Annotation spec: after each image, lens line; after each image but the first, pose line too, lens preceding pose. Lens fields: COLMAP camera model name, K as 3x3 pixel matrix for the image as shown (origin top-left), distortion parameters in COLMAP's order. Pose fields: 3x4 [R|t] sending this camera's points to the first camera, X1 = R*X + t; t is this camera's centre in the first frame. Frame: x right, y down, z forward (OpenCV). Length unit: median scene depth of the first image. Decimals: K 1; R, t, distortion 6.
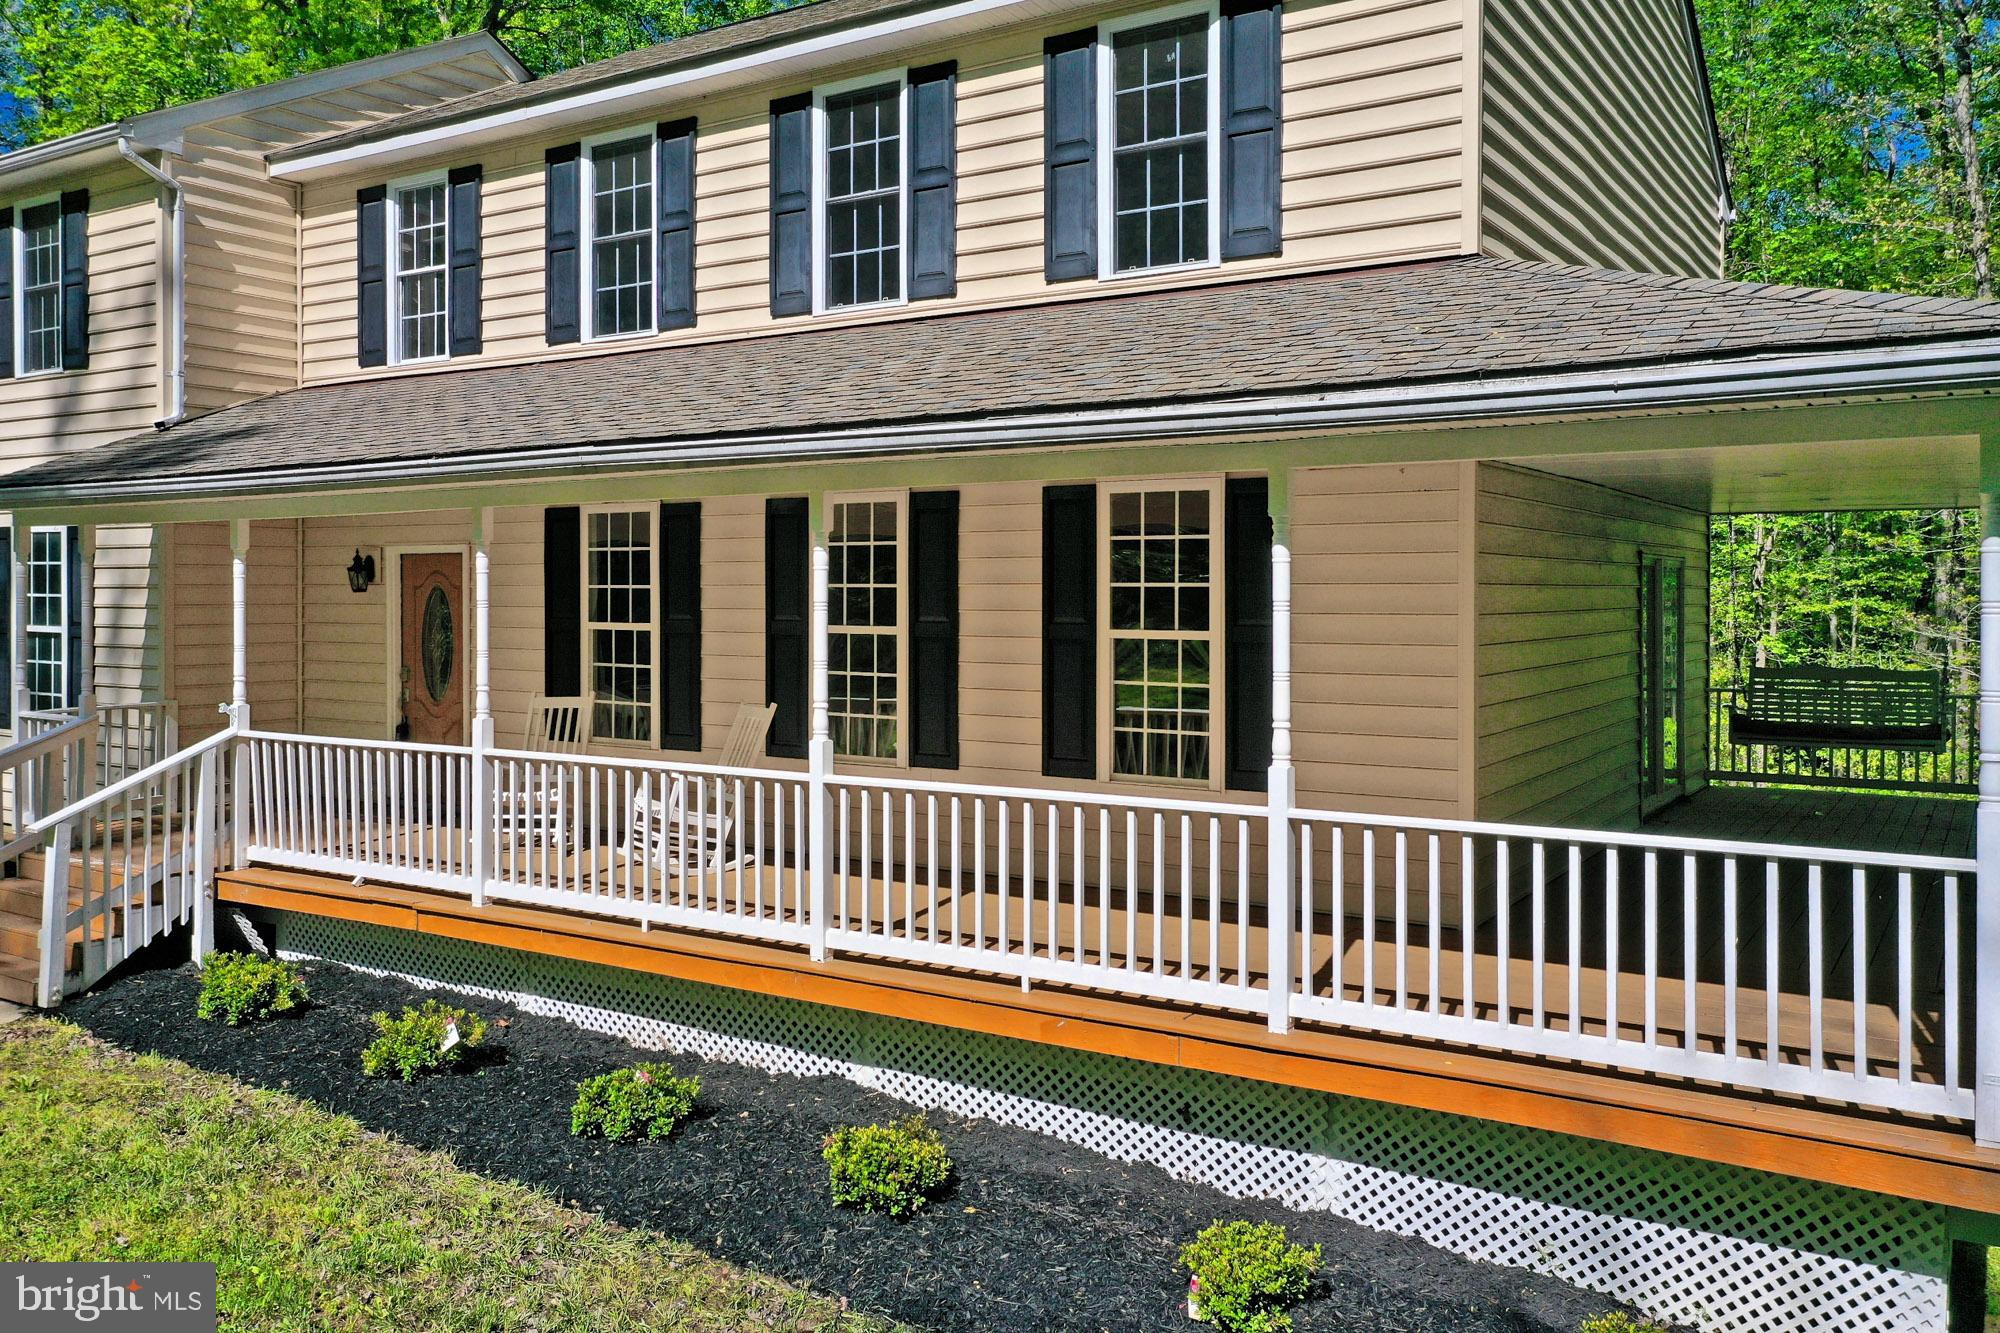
lens RADIAL K [[1593.8, 0, 979.7], [0, 1593.8, 605.8], [0, 0, 1]] dist [0.003232, 0.043568]
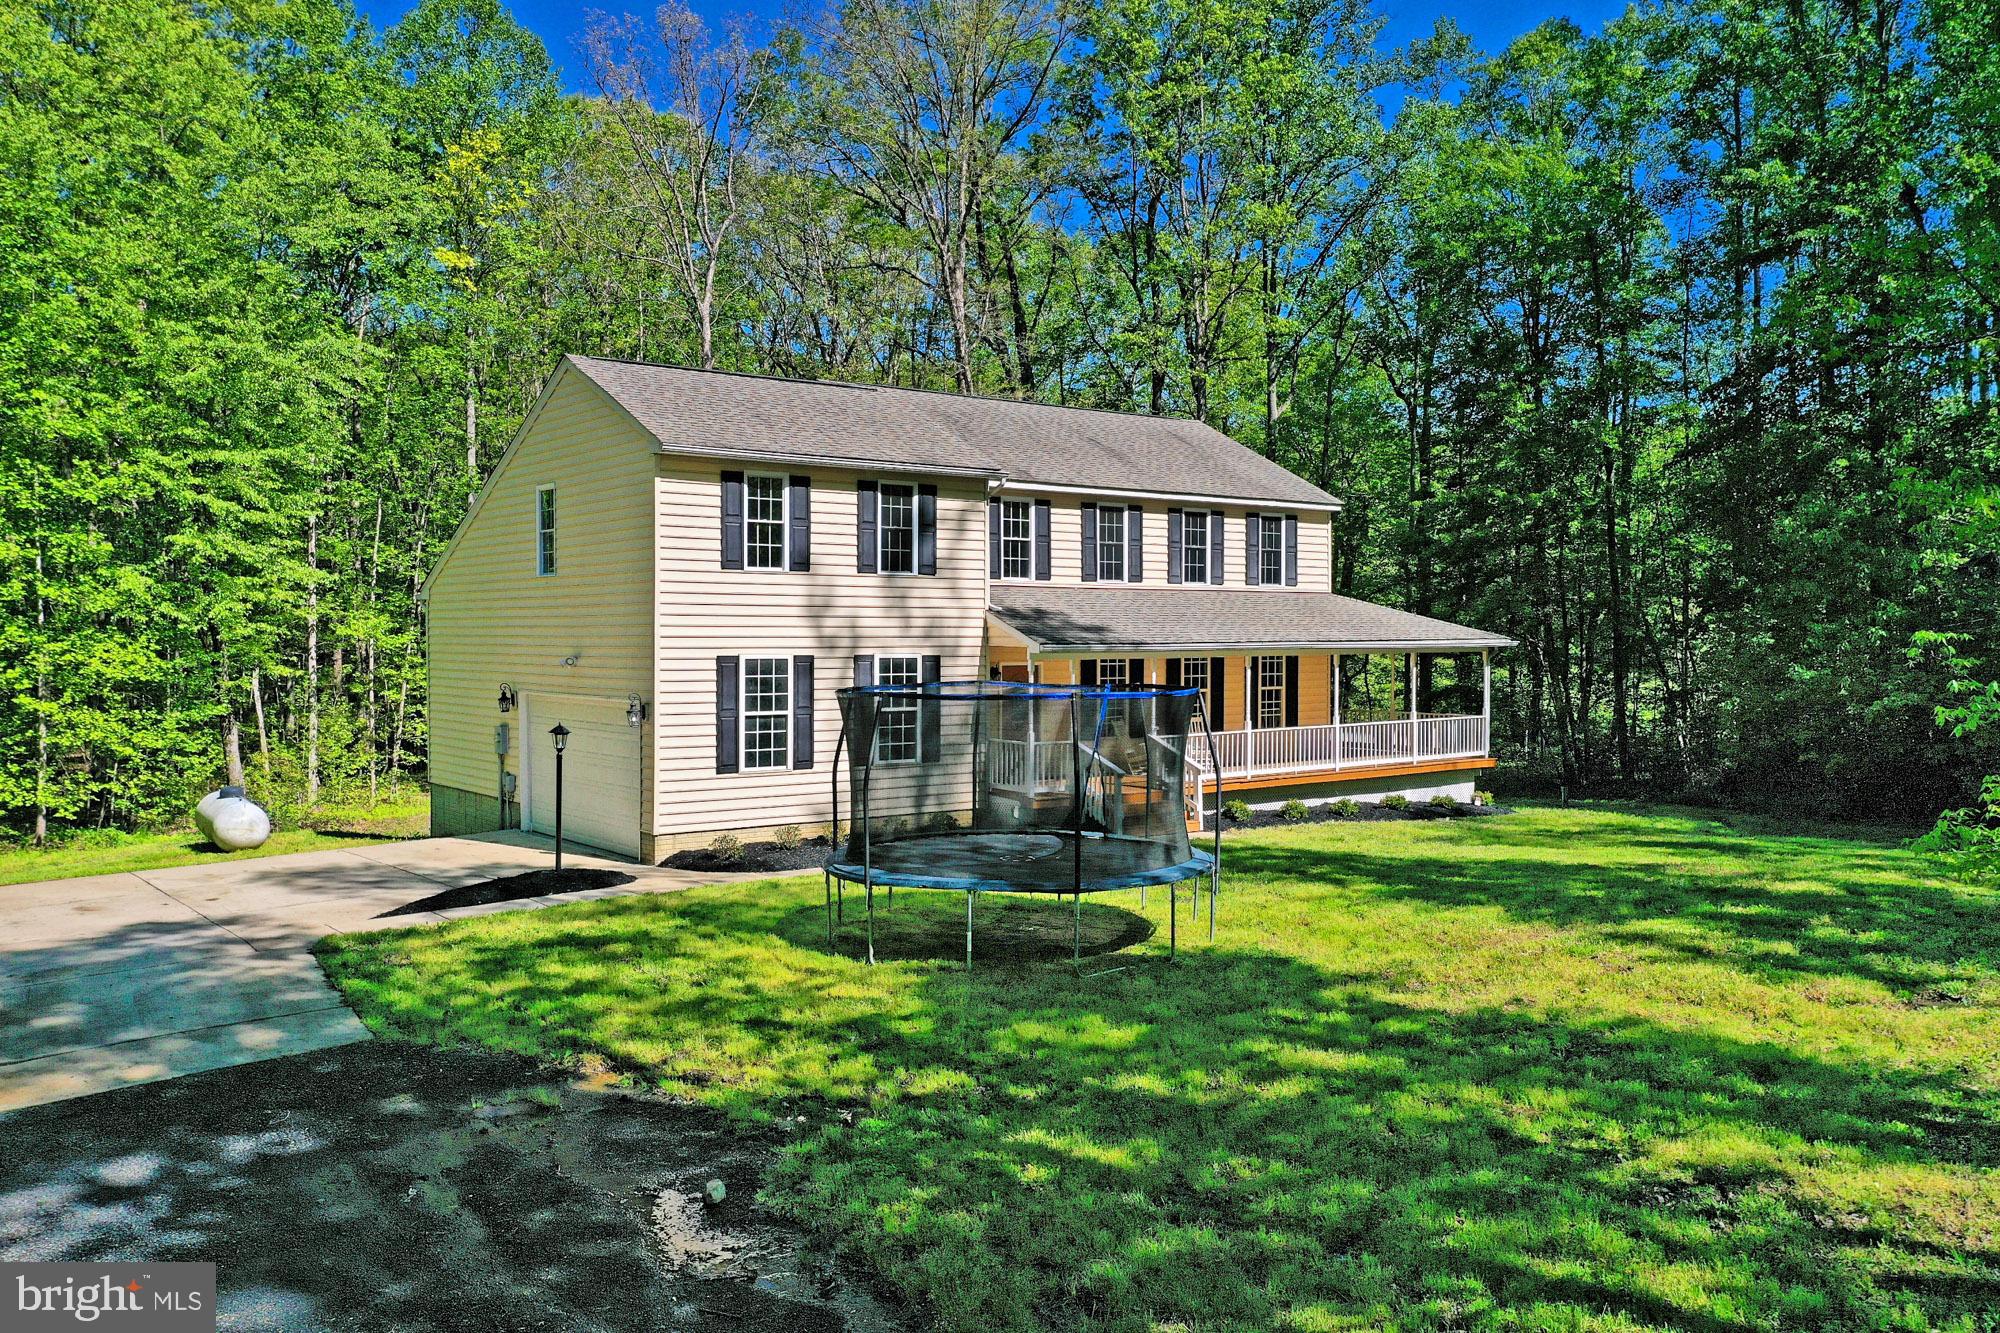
lens RADIAL K [[1593.8, 0, 1006.7], [0, 1593.8, 675.3], [0, 0, 1]] dist [0.003232, 0.043568]
pose [[0.323711, -0.030645, 0.945660, -3.184865], [0.005028, 0.999517, 0.030669, -0.112583], [-0.946143, -0.005173, 0.323708, 0.373070]]
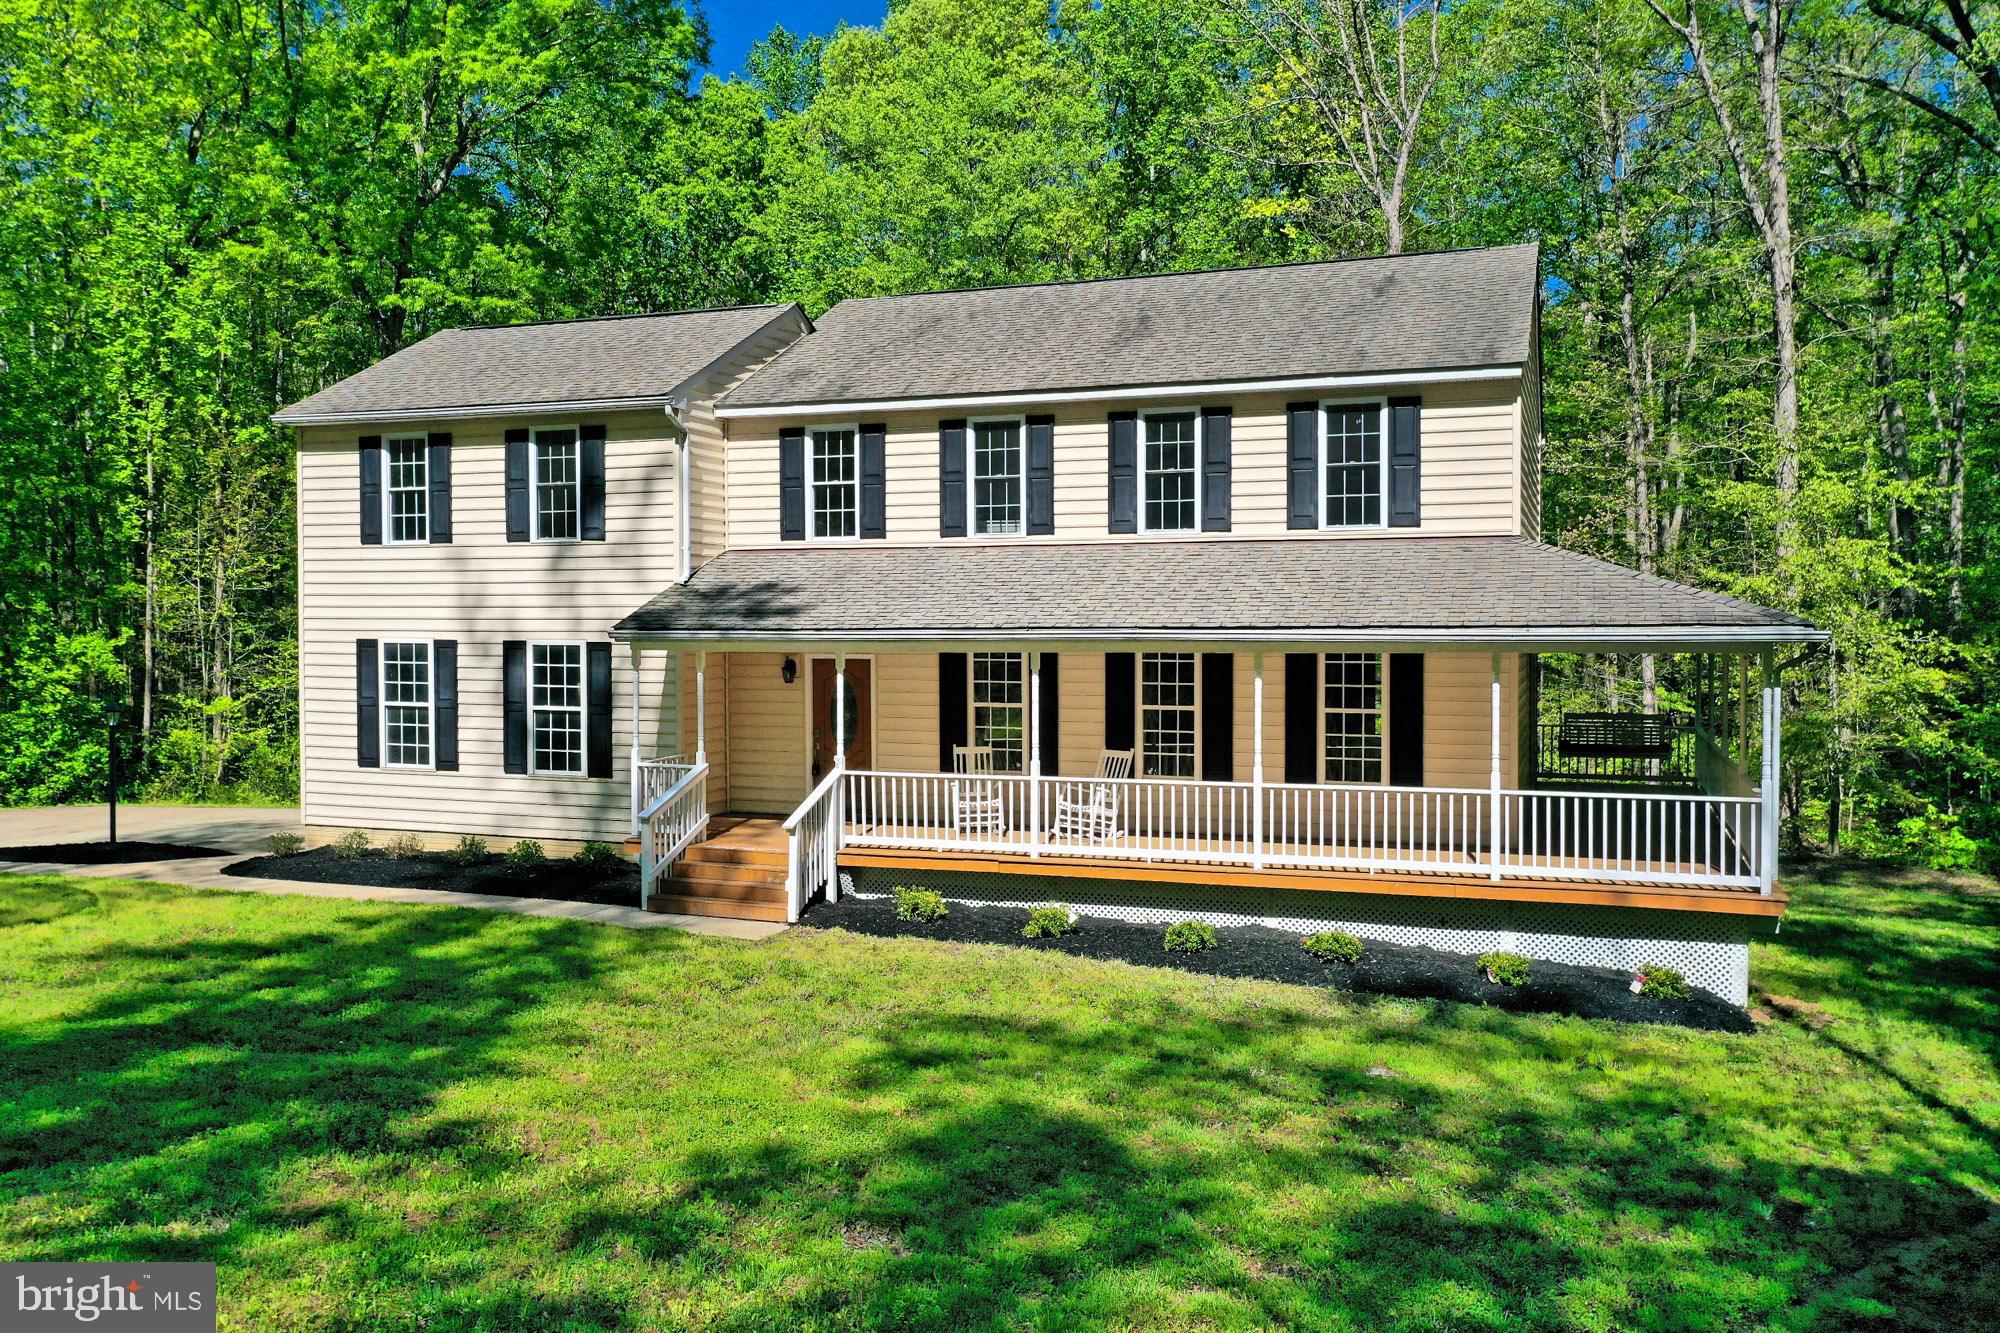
lens RADIAL K [[1593.8, 0, 986.6], [0, 1593.8, 667.3], [0, 0, 1]] dist [0.003232, 0.043568]
pose [[0.976488, -0.012640, 0.215199, -0.705139], [0.006682, 0.999575, 0.028392, -0.088492], [-0.215466, -0.026286, 0.976158, -0.783338]]
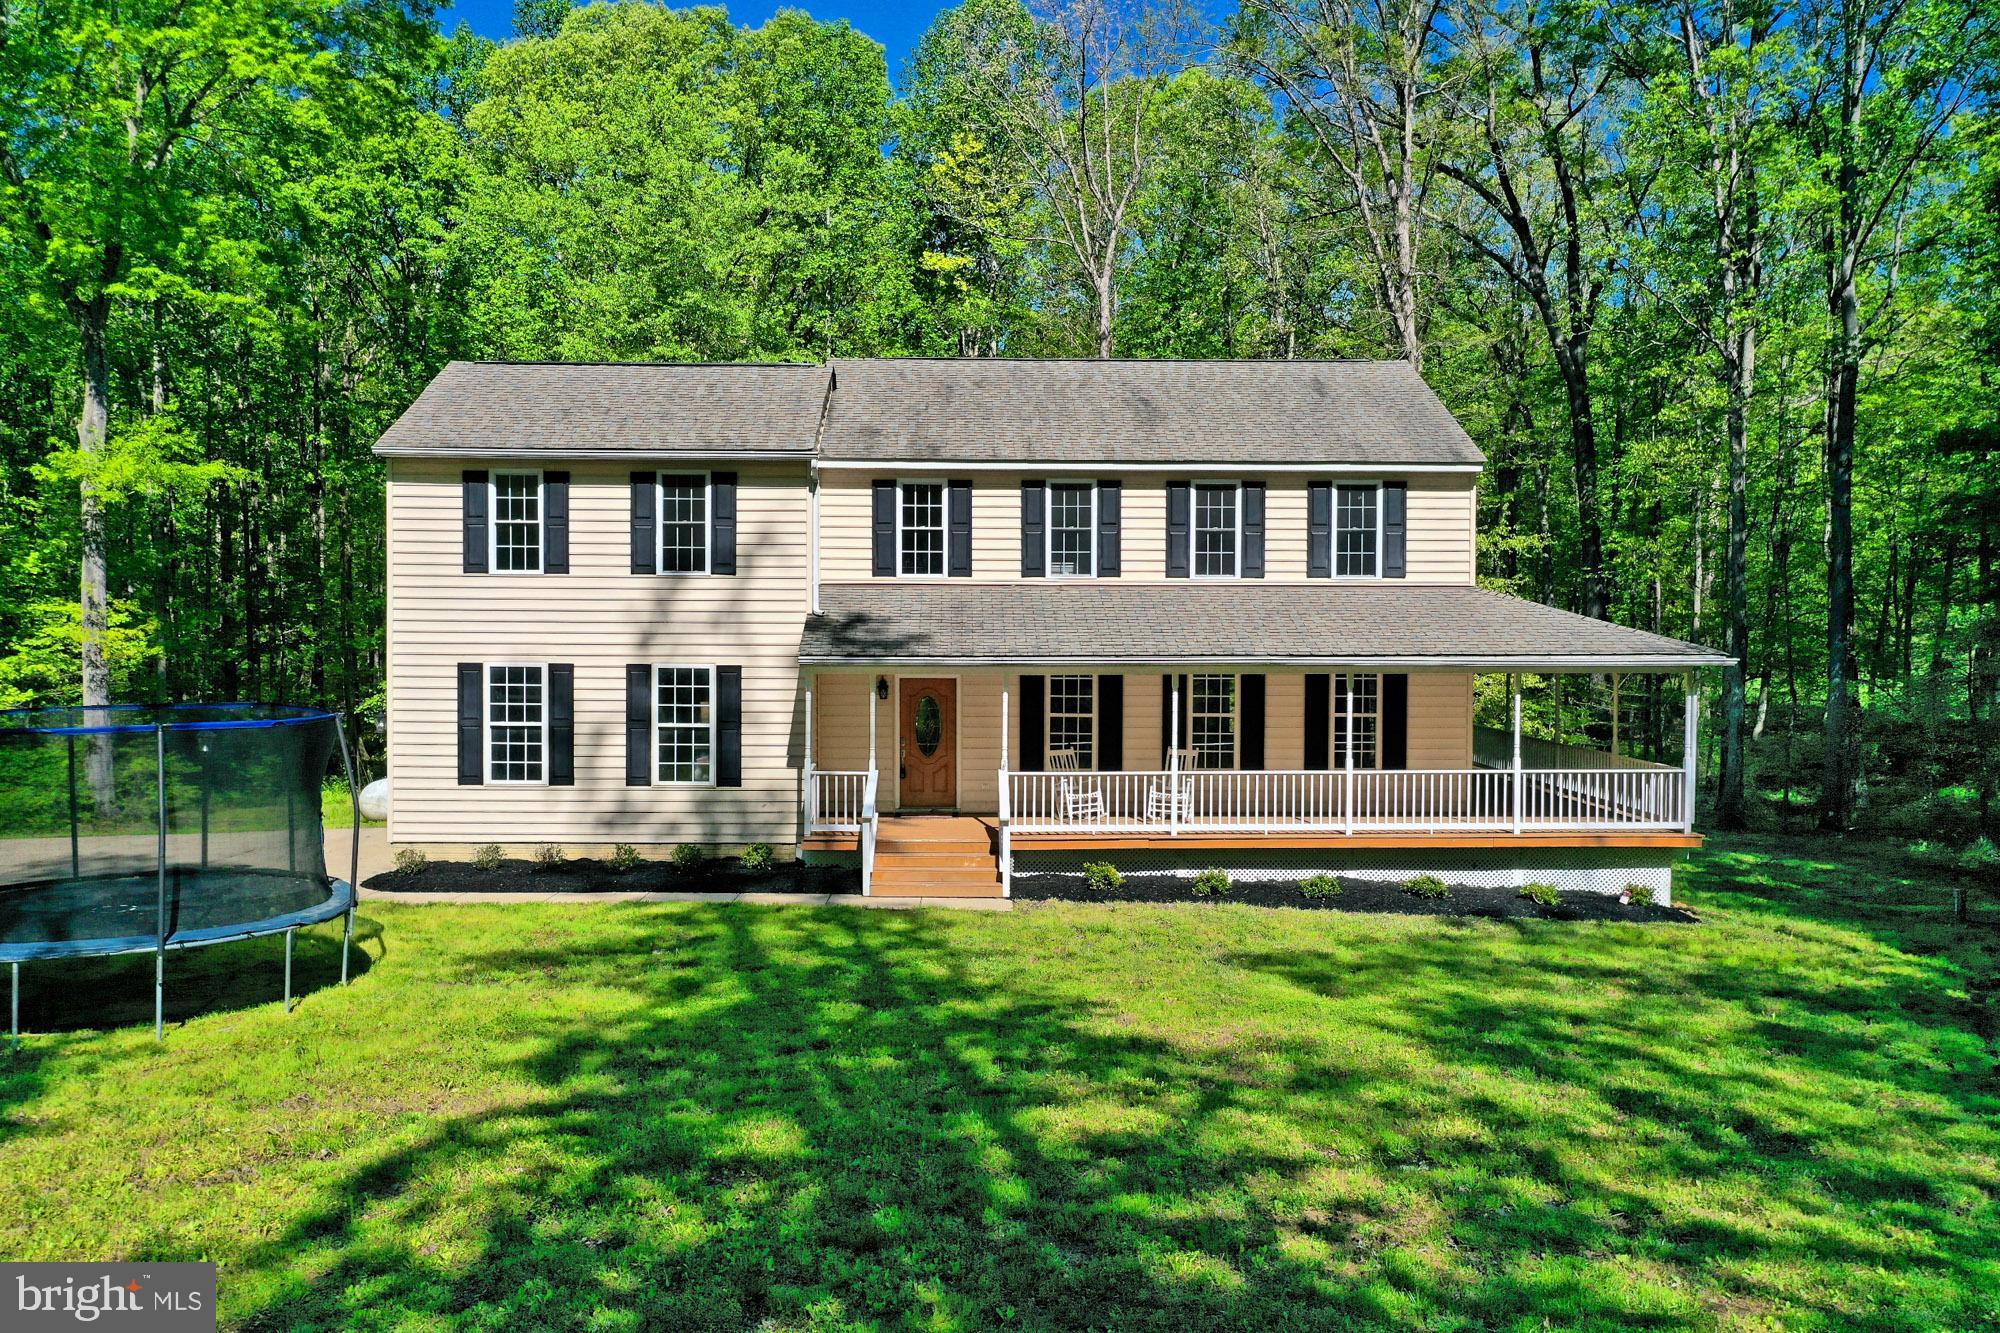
lens RADIAL K [[1593.8, 0, 983.4], [0, 1593.8, 665.5], [0, 0, 1]] dist [0.003232, 0.043568]
pose [[0.826257, -0.018949, 0.562975, -1.747031], [0.002710, 0.999556, 0.029666, -0.133125], [-0.563287, -0.022986, 0.825941, -0.778004]]
